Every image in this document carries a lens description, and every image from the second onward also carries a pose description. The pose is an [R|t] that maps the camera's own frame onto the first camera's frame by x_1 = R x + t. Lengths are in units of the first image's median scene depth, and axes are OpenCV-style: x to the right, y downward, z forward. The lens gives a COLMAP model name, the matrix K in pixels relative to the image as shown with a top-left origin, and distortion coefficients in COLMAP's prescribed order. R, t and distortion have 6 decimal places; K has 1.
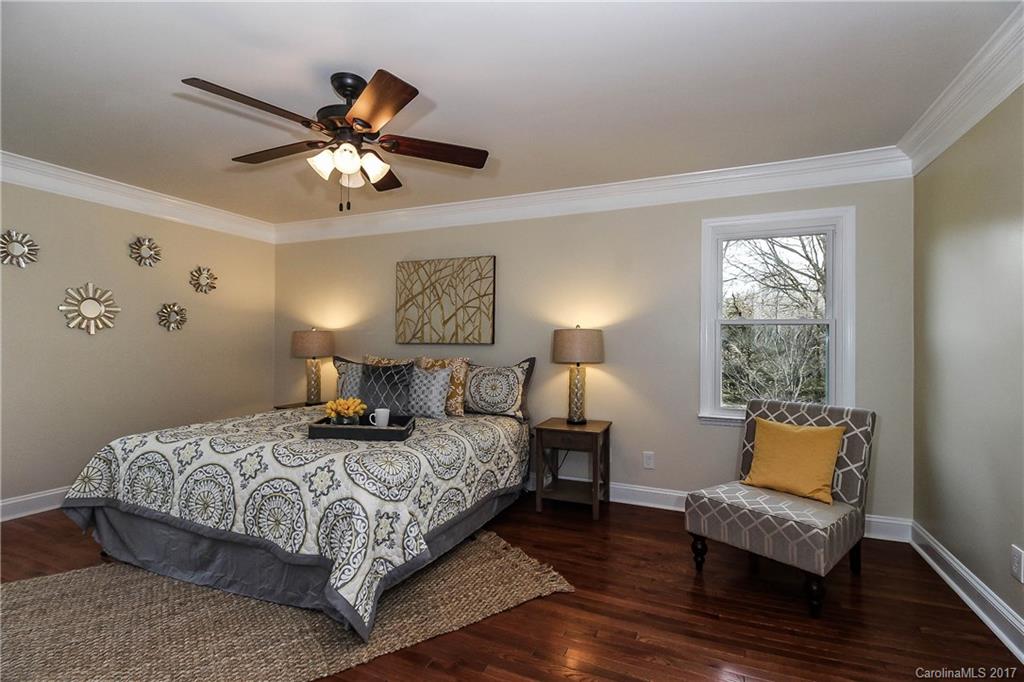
lens RADIAL K [[474.7, 0, 515.5], [0, 474.7, 342.9], [0, 0, 1]] dist [-0.003419, -0.000557]
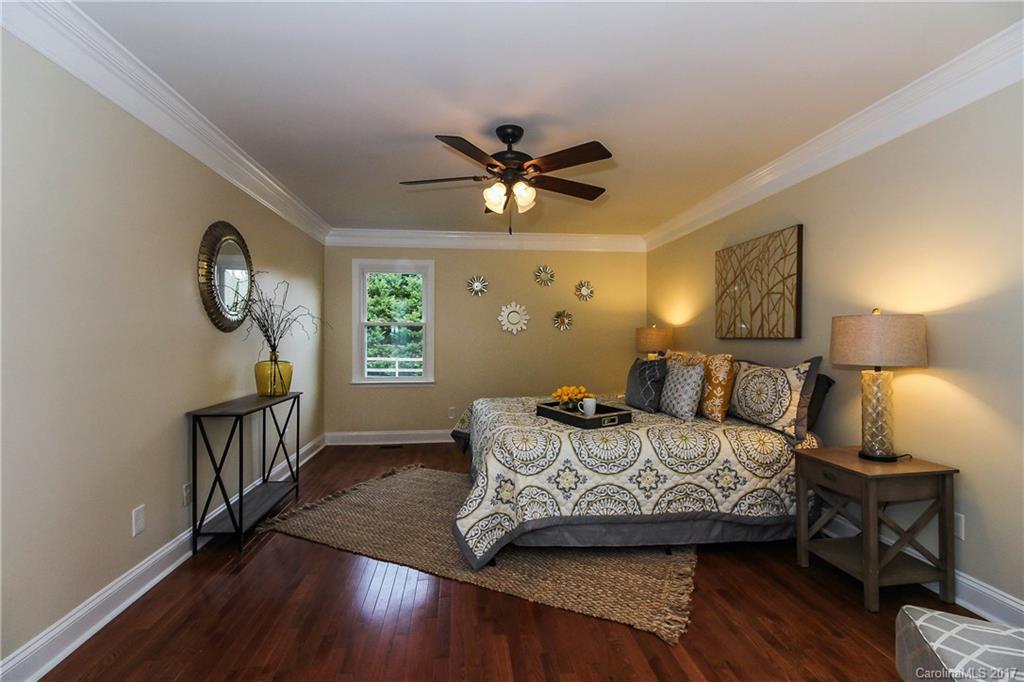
lens RADIAL K [[474.7, 0, 513.0], [0, 474.7, 338.5], [0, 0, 1]] dist [-0.003419, -0.000557]
pose [[0.493203, -0.004816, -0.869901, 0.493331], [0.006344, 0.999978, -0.001939, 0.000972], [0.869891, -0.004562, 0.493223, 0.259534]]
